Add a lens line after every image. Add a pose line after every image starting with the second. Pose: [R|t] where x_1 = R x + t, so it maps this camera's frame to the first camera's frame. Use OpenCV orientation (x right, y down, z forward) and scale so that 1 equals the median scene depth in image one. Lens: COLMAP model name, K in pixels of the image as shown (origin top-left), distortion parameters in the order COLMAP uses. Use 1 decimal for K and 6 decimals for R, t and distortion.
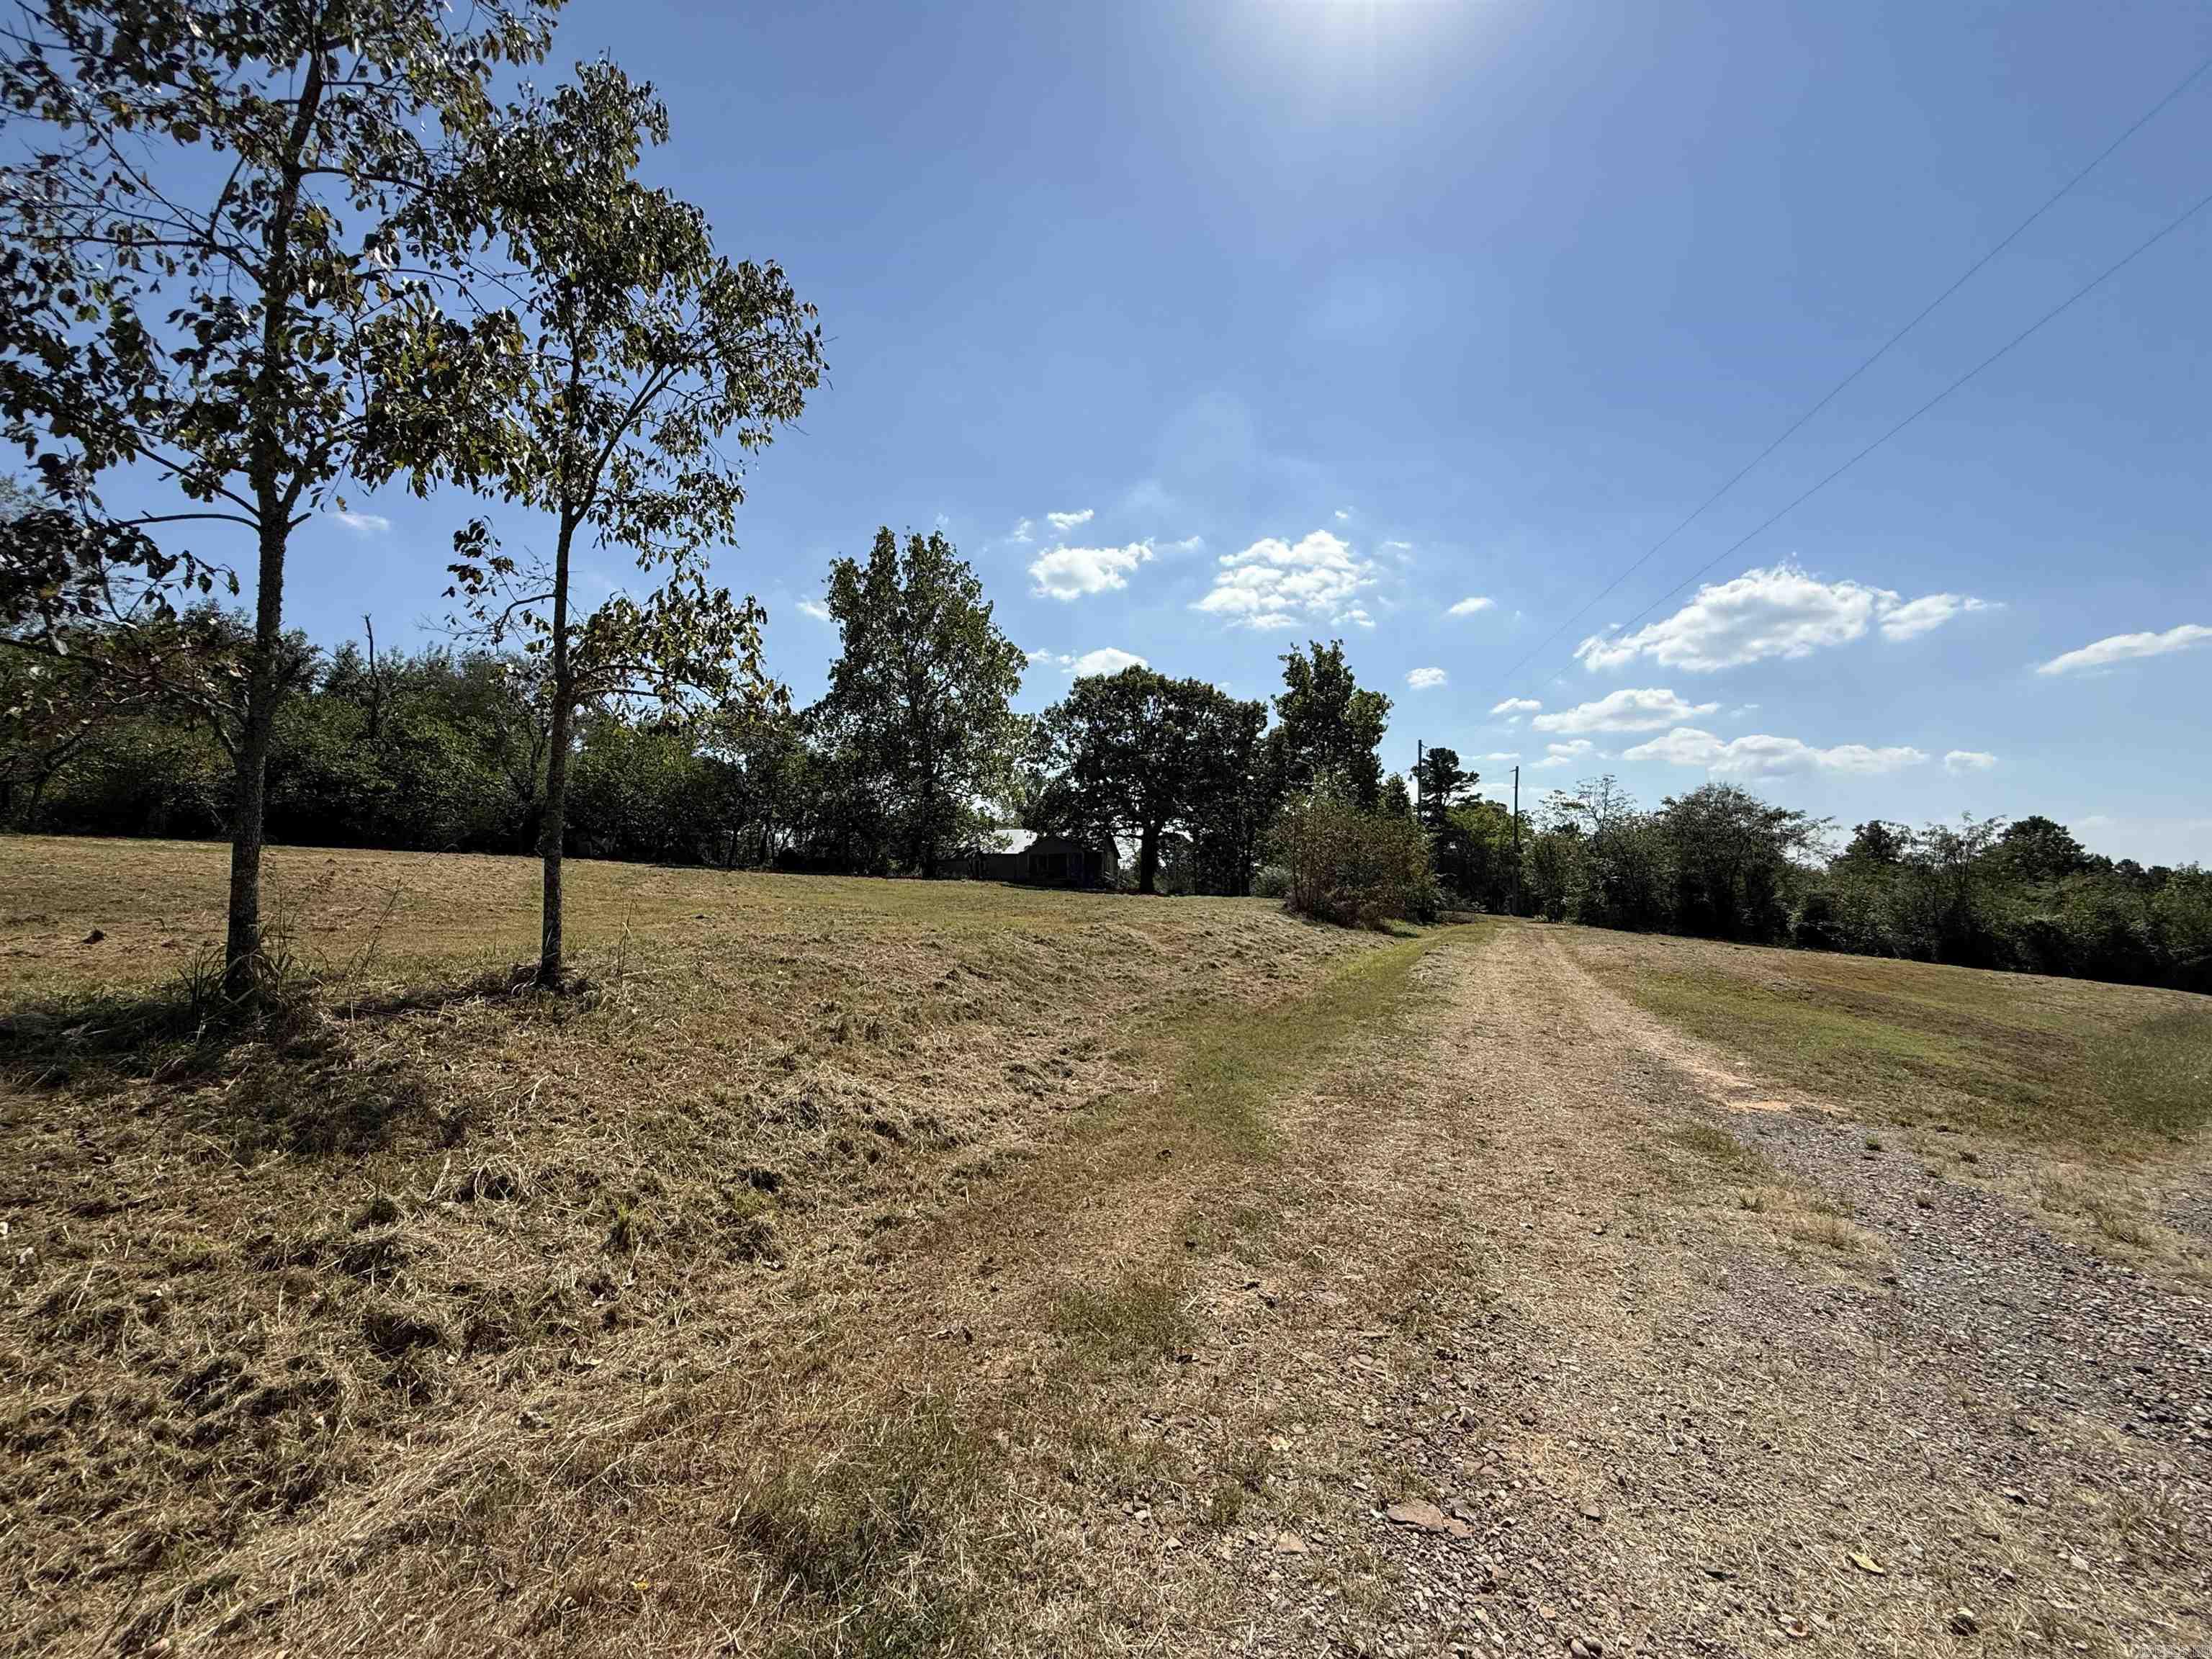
lens RADIAL K [[884.9, 0, 1106.0], [0, 884.9, 829.5], [0, 0, 1]] dist [0.001314, 0.001188]
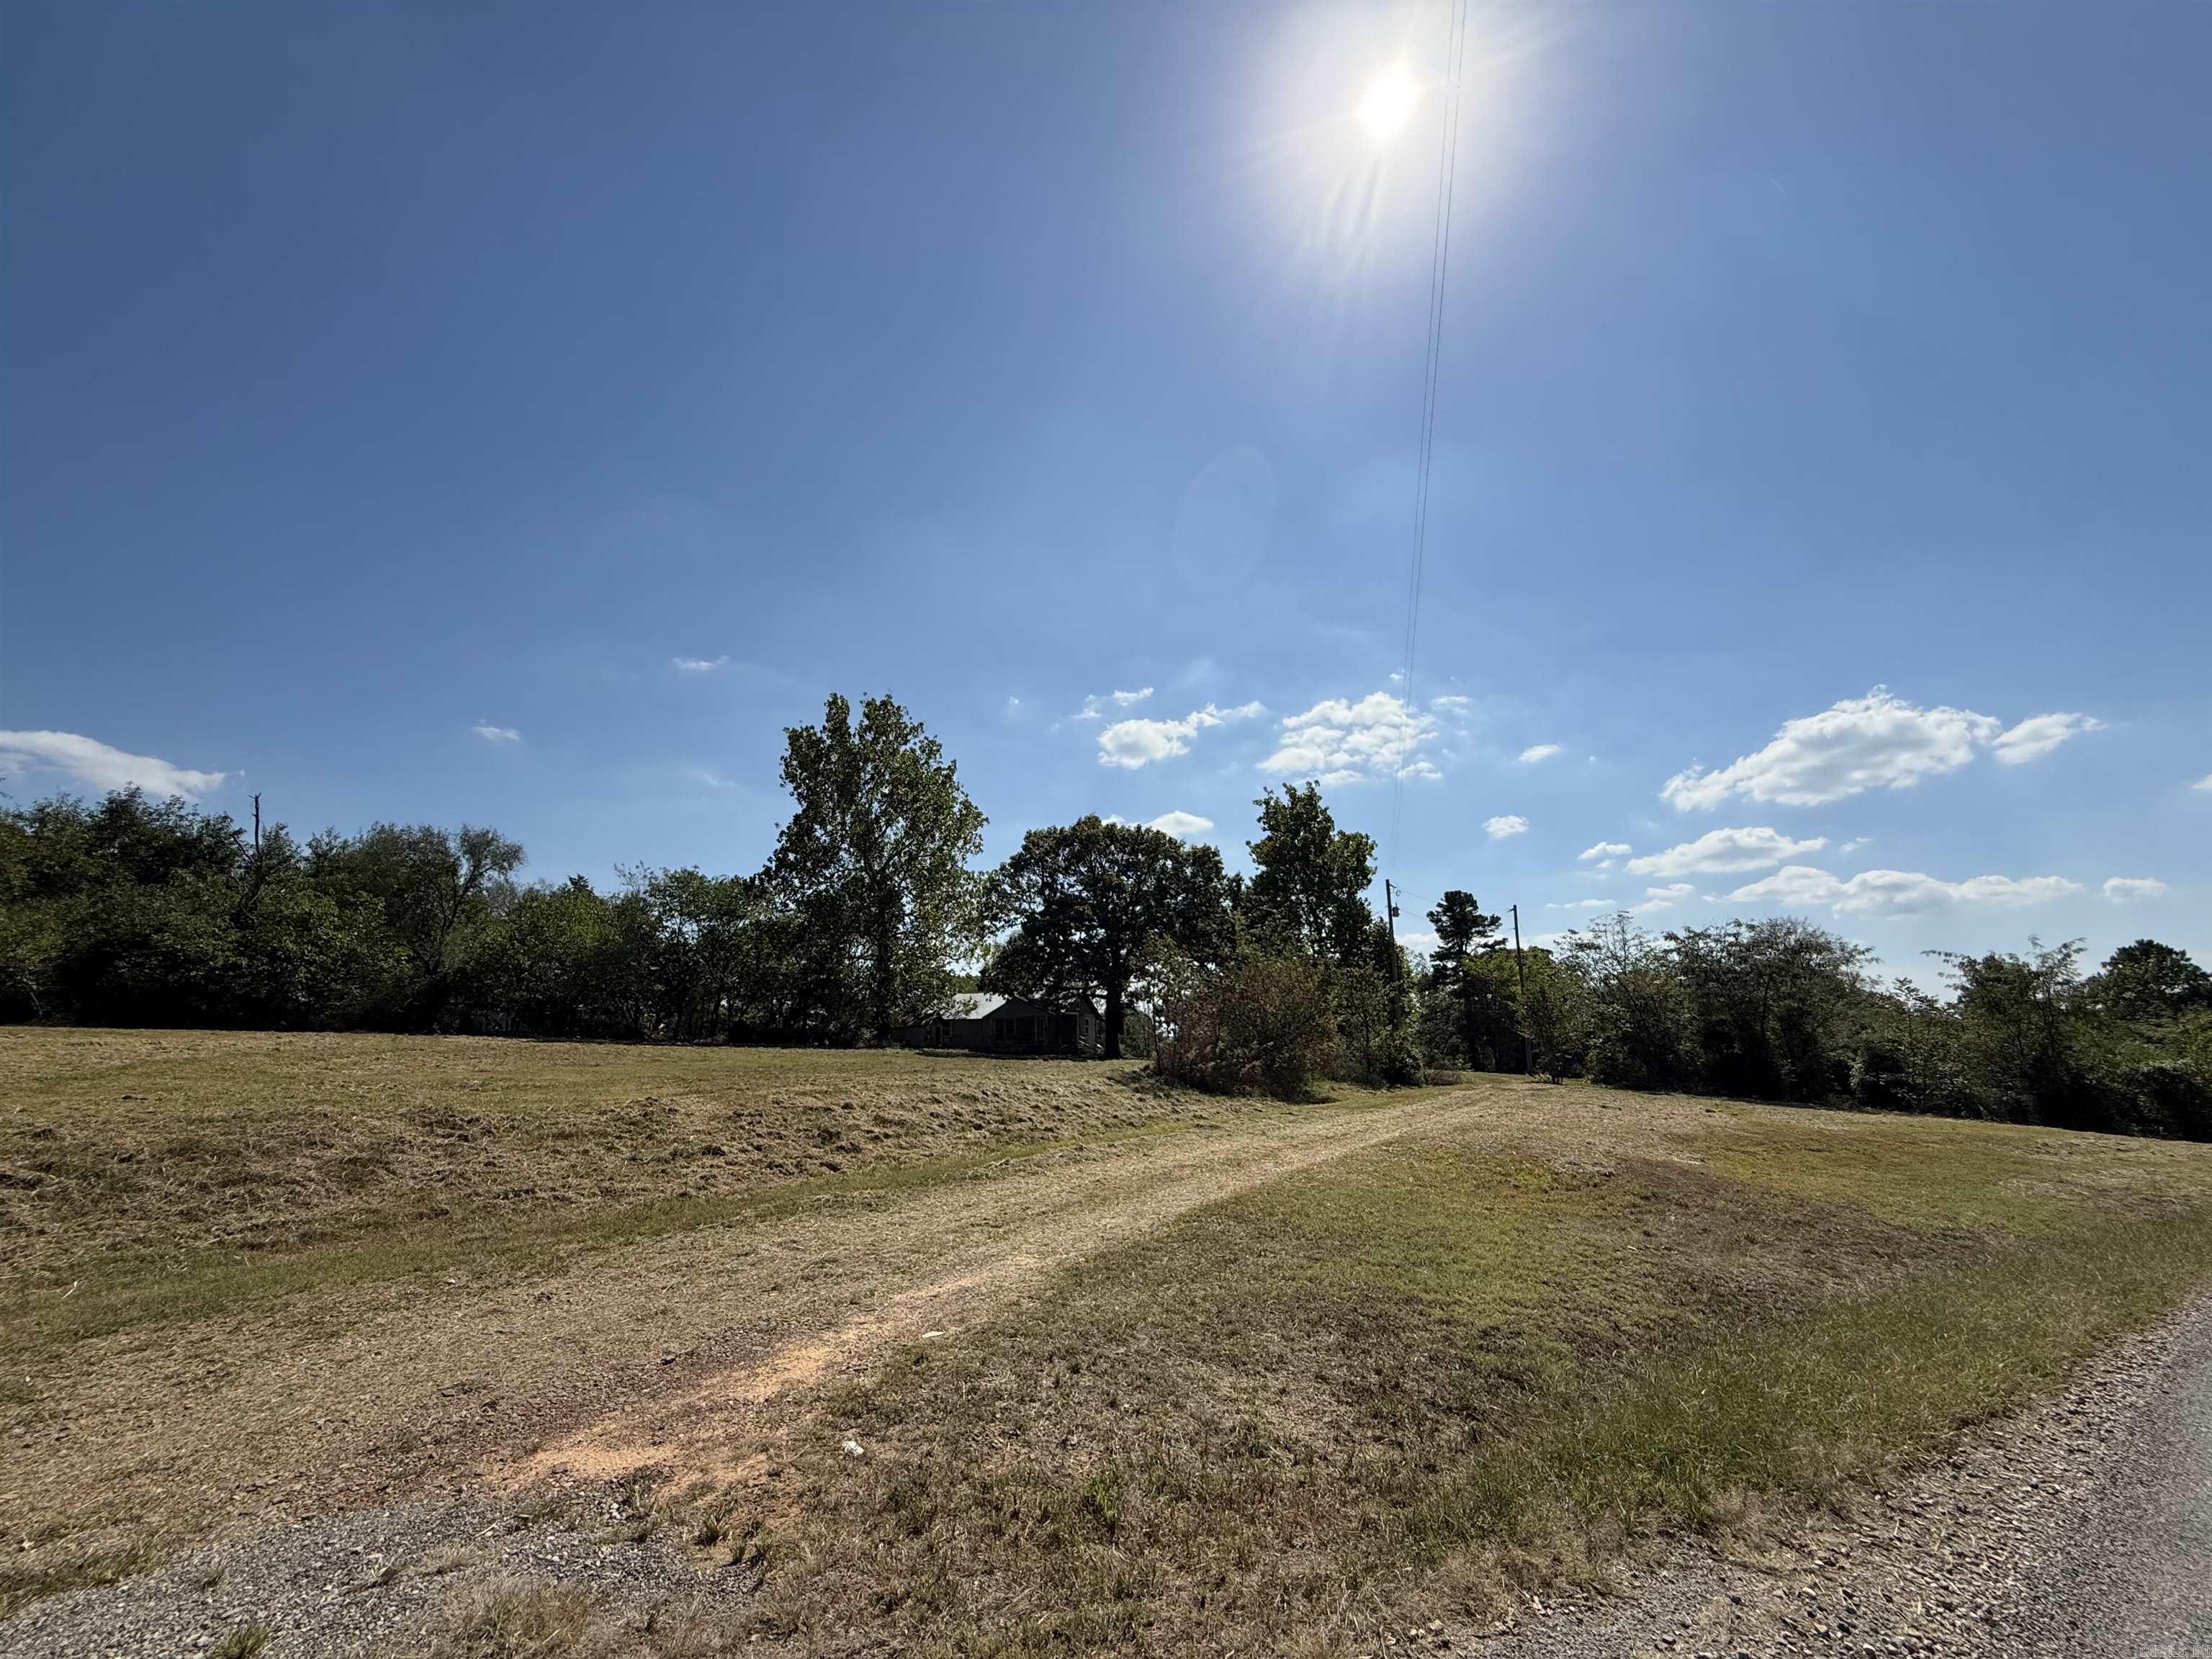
lens RADIAL K [[878.3, 0, 1106.0], [0, 878.3, 829.5], [0, 0, 1]] dist [0.000501, 0.000036]
pose [[0.995038, -0.046160, -0.088135, 0.118977], [0.029115, 0.982176, -0.185696, 0.006928], [0.095136, 0.182208, 0.978647, 0.057778]]
